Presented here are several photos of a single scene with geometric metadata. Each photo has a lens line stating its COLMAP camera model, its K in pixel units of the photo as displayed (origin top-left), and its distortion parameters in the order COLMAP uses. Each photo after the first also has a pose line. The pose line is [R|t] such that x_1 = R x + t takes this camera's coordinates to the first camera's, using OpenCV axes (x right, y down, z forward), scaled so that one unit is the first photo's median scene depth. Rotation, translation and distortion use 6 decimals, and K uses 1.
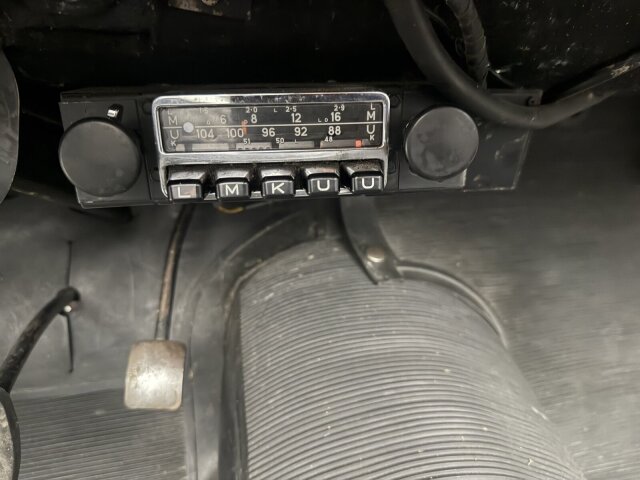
lens RADIAL K [[453.1, 0, 319.1], [0, 453.1, 233.4], [0, 0, 1]] dist [0.015306, -0.022461]
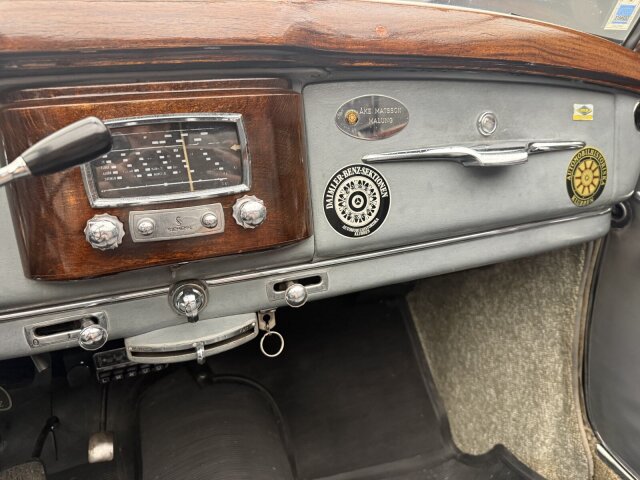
lens RADIAL K [[453.1, 0, 323.4], [0, 453.1, 242.2], [0, 0, 1]] dist [0.015306, -0.022461]
pose [[0.980375, -0.133789, 0.144797, 0.473793], [0.154241, 0.977963, -0.140707, -0.181745], [-0.122781, 0.160279, 0.979406, -1.344449]]
